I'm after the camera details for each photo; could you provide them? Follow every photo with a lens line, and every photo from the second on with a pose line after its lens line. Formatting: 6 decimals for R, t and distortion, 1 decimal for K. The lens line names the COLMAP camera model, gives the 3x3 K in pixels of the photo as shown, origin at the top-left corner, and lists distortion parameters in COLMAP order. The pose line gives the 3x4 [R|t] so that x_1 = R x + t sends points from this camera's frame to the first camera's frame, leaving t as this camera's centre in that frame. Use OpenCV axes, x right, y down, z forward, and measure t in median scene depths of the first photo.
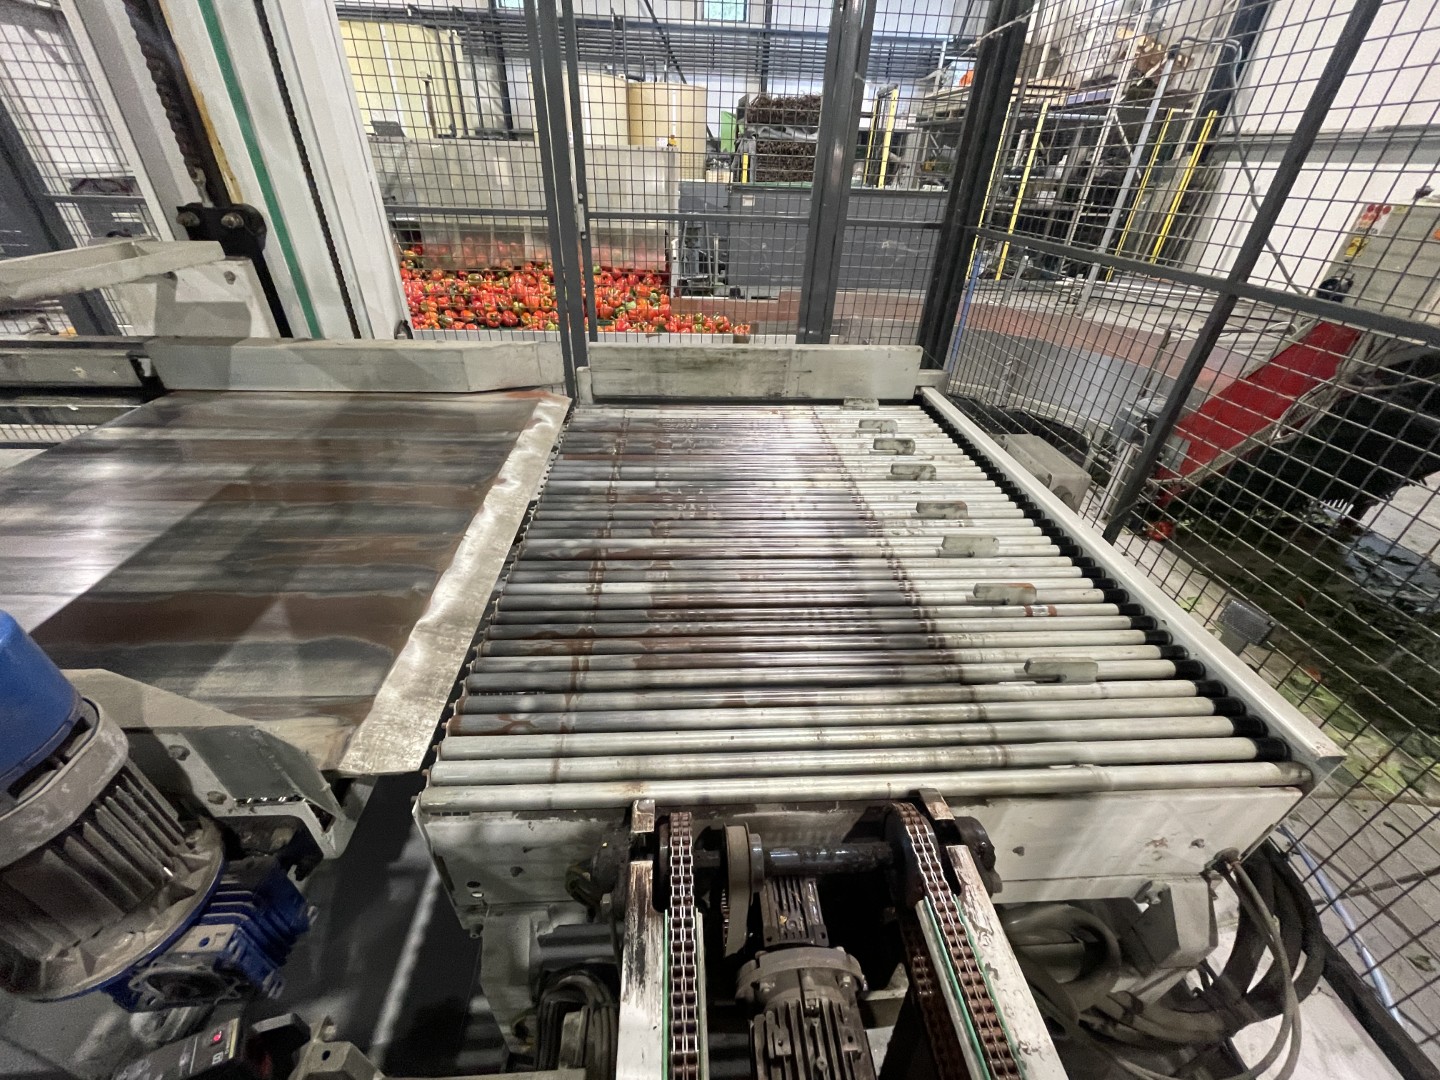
lens RADIAL K [[583.4, 0, 712.2], [0, 583.4, 546.5], [0, 0, 1]] dist [-0.005755, 0.002639]
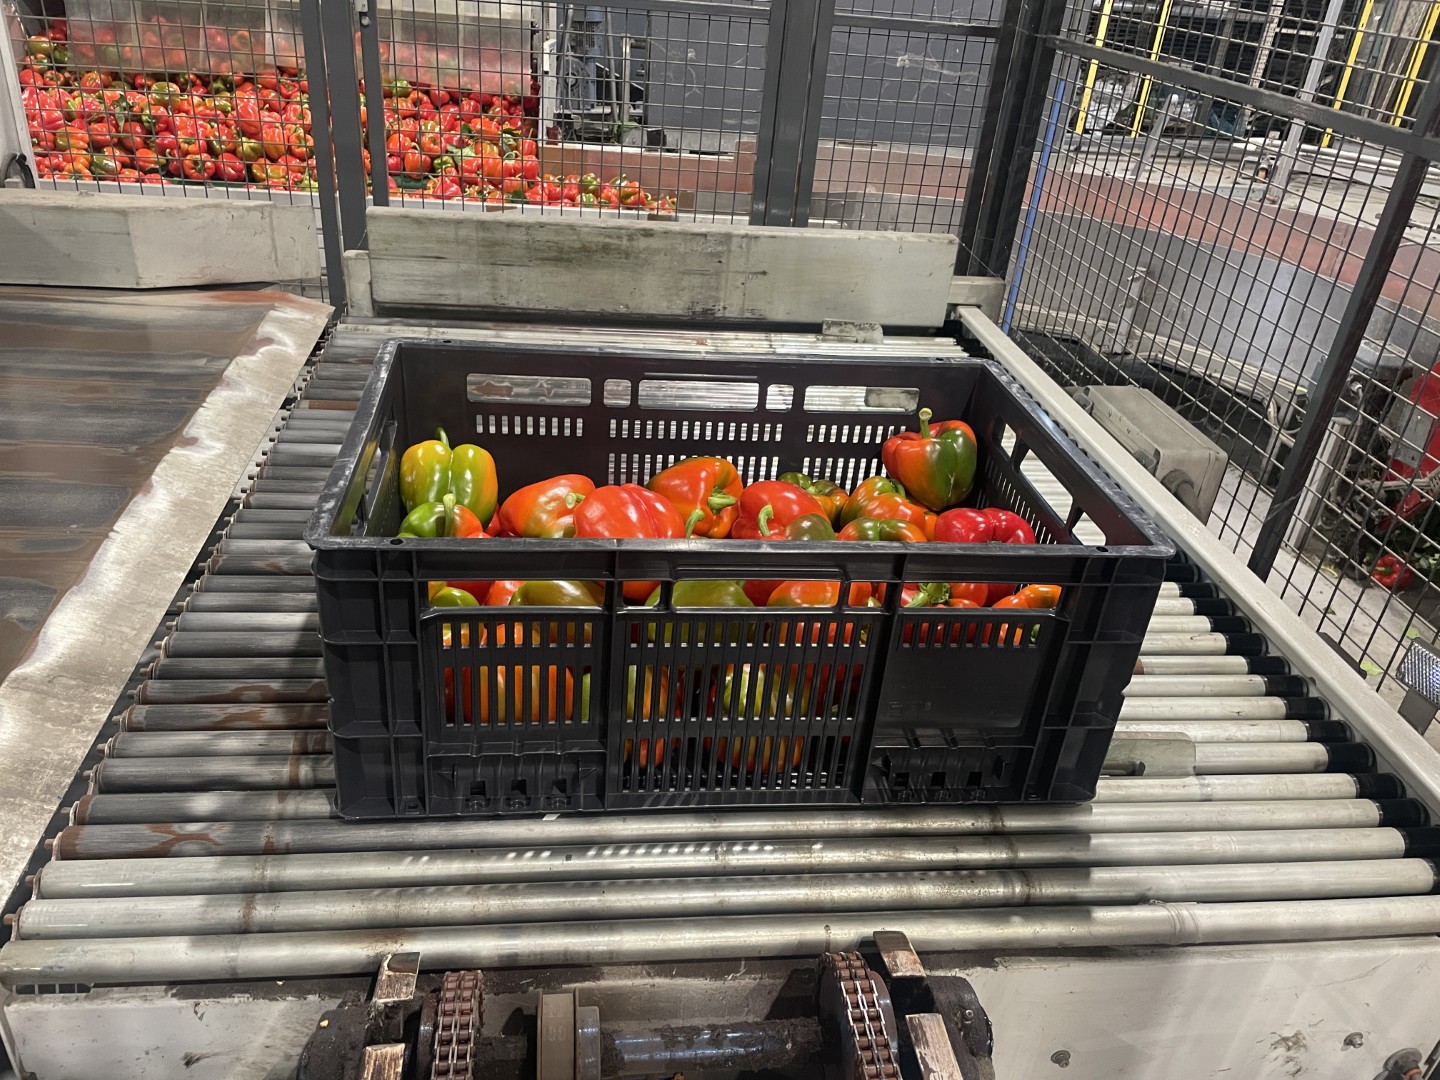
lens RADIAL K [[1099.4, 0, 708.2], [0, 1099.4, 548.2], [0, 0, 1]] dist [0.086521, -0.118436]
pose [[0.997212, 0.013228, 0.073445, 0.053632], [-0.008522, 0.997912, -0.064017, 0.054490], [-0.074139, 0.063212, 0.995243, -0.079268]]
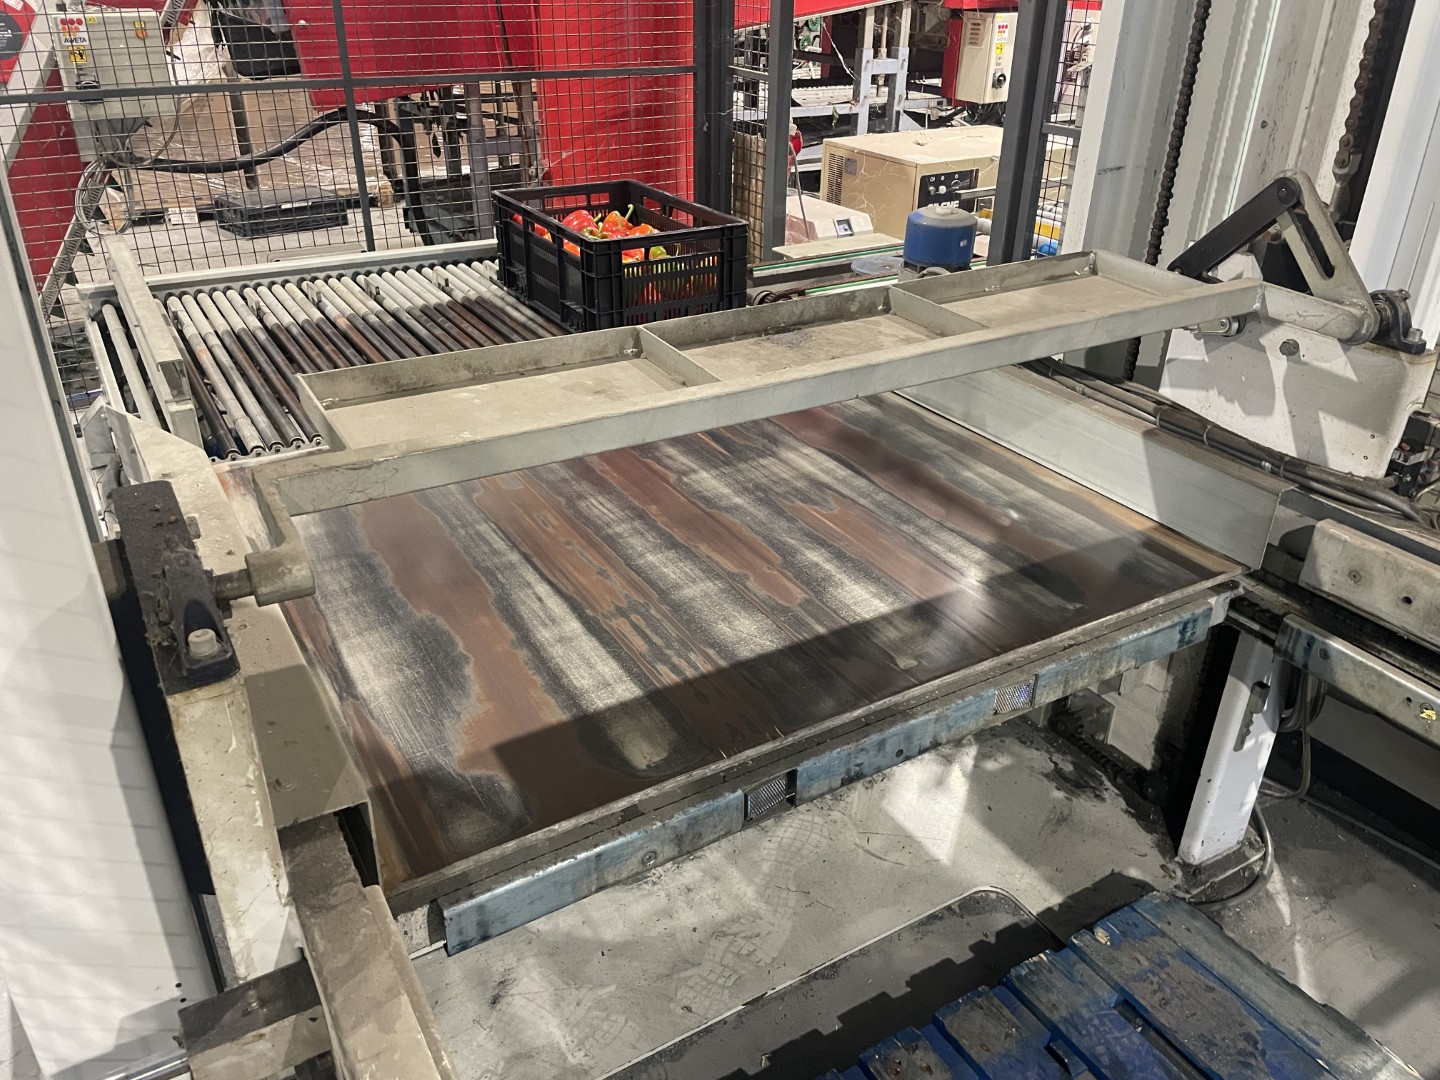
lens RADIAL K [[1099.4, 0, 720.8], [0, 1099.4, 534.6], [0, 0, 1]] dist [0.086521, -0.118436]
pose [[-0.466642, -0.447045, 0.763149, -1.950340], [0.467015, 0.608214, 0.641851, -0.976971], [-0.751094, 0.655917, -0.075042, 1.084716]]
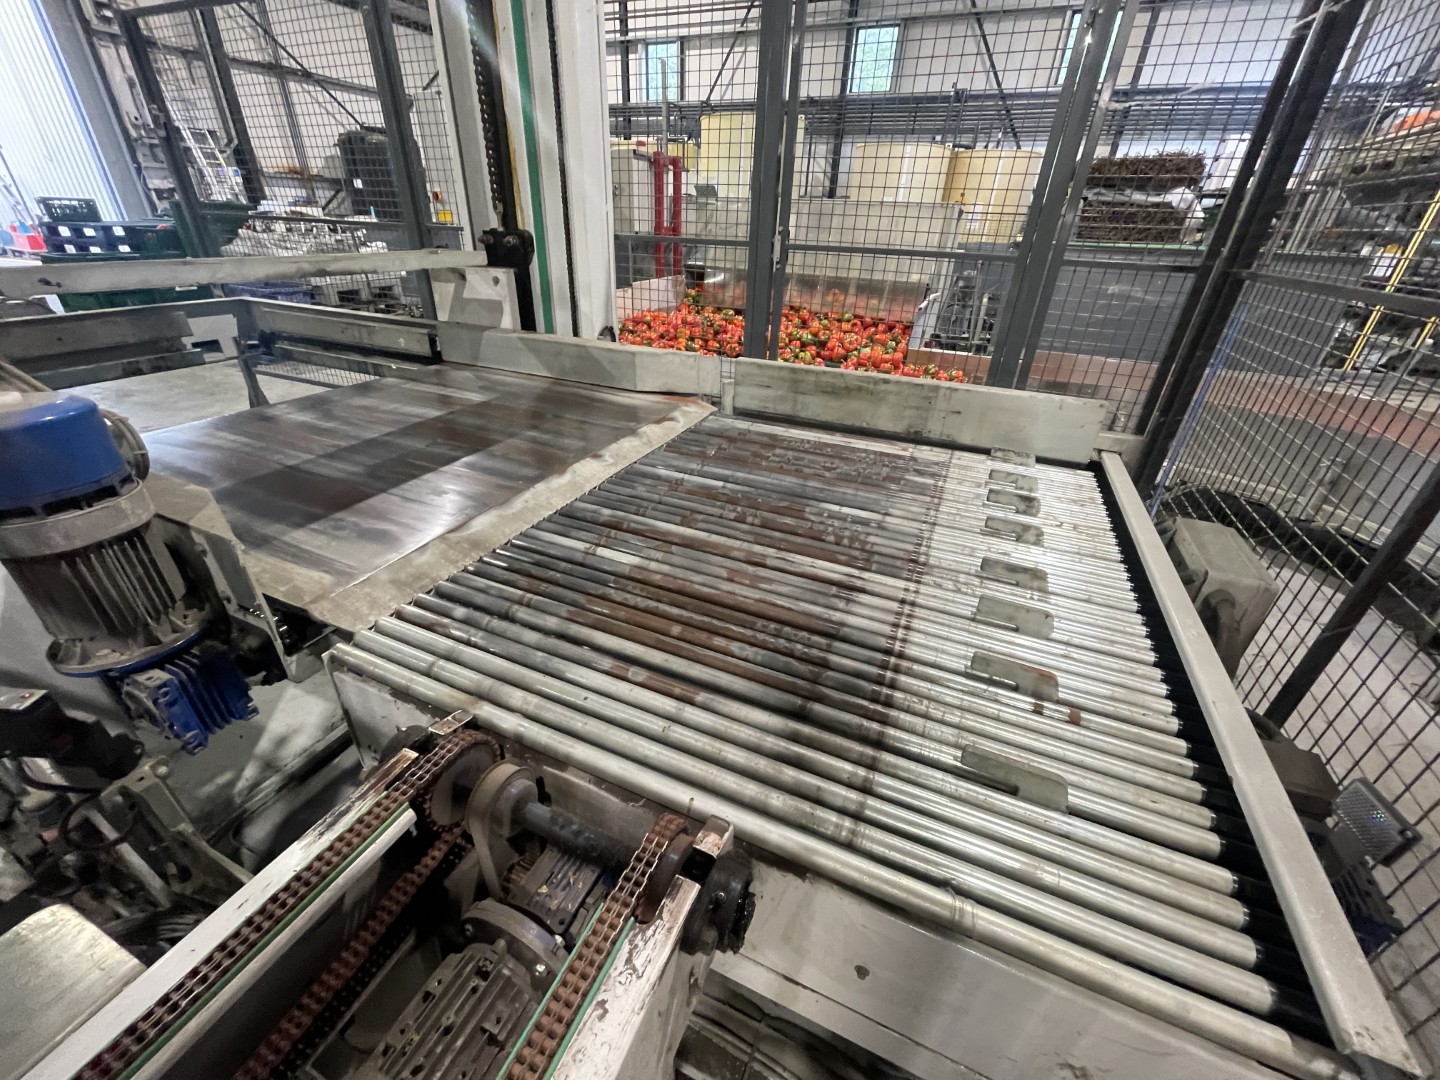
lens RADIAL K [[583.4, 0, 712.5], [0, 583.4, 545.2], [0, 0, 1]] dist [-0.005755, 0.002639]
pose [[0.887625, 0.224602, -0.402088, 0.340360], [-0.259881, 0.965019, -0.034647, 0.035995], [0.380241, 0.135248, 0.914945, 0.092662]]
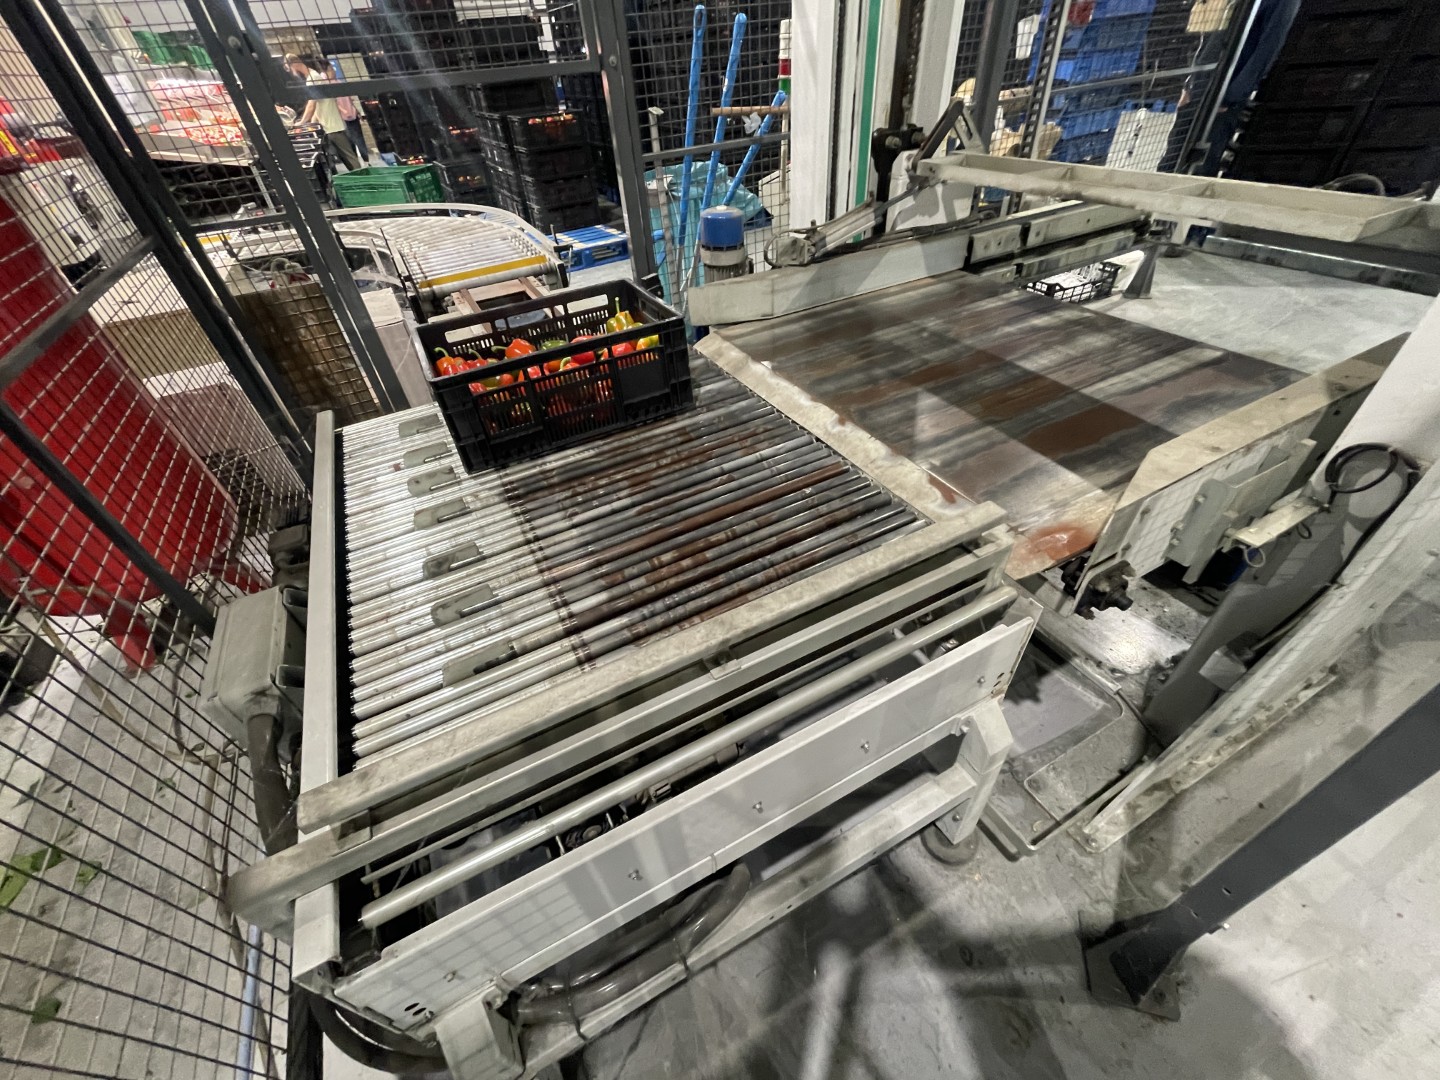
lens RADIAL K [[583.4, 0, 717.2], [0, 583.4, 546.0], [0, 0, 1]] dist [-0.005755, 0.002639]
pose [[-0.909754, 0.300540, -0.286398, 0.265150], [-0.188590, 0.315396, 0.930032, -1.097401], [0.369841, 0.900112, -0.230254, 1.471382]]
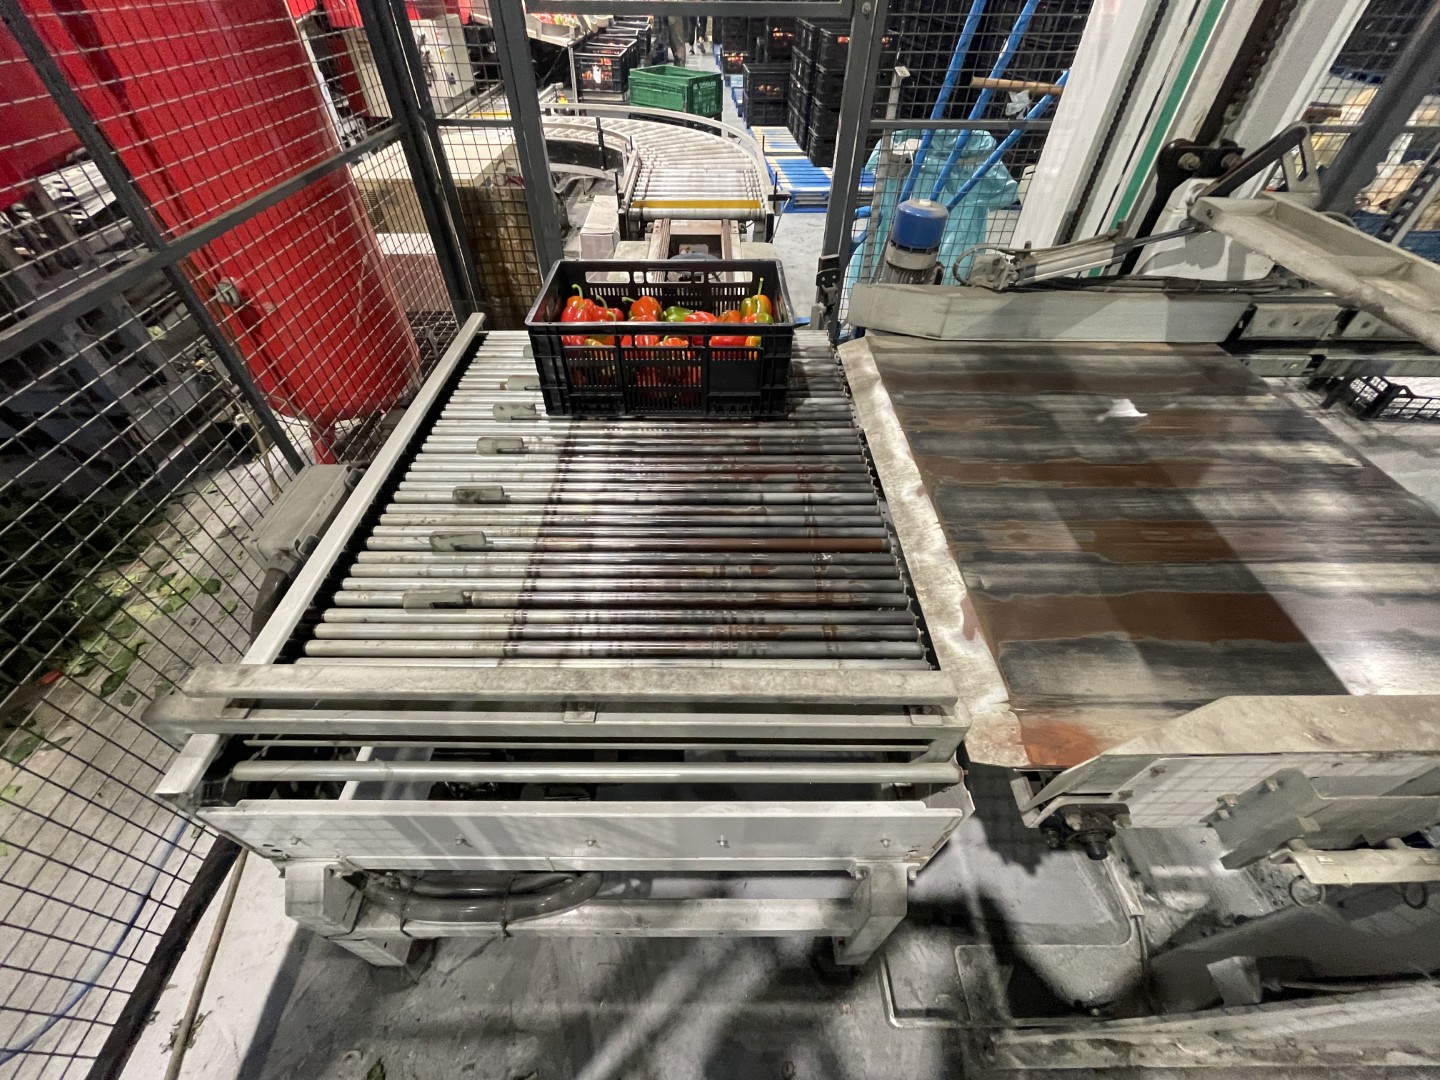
lens RADIAL K [[583.4, 0, 714.0], [0, 583.4, 549.6], [0, 0, 1]] dist [-0.005755, 0.002639]
pose [[-0.998291, -0.057391, 0.011021, -0.033539], [0.000319, 0.183232, 0.983070, -1.123796], [-0.058439, 0.981393, -0.182901, 1.376246]]
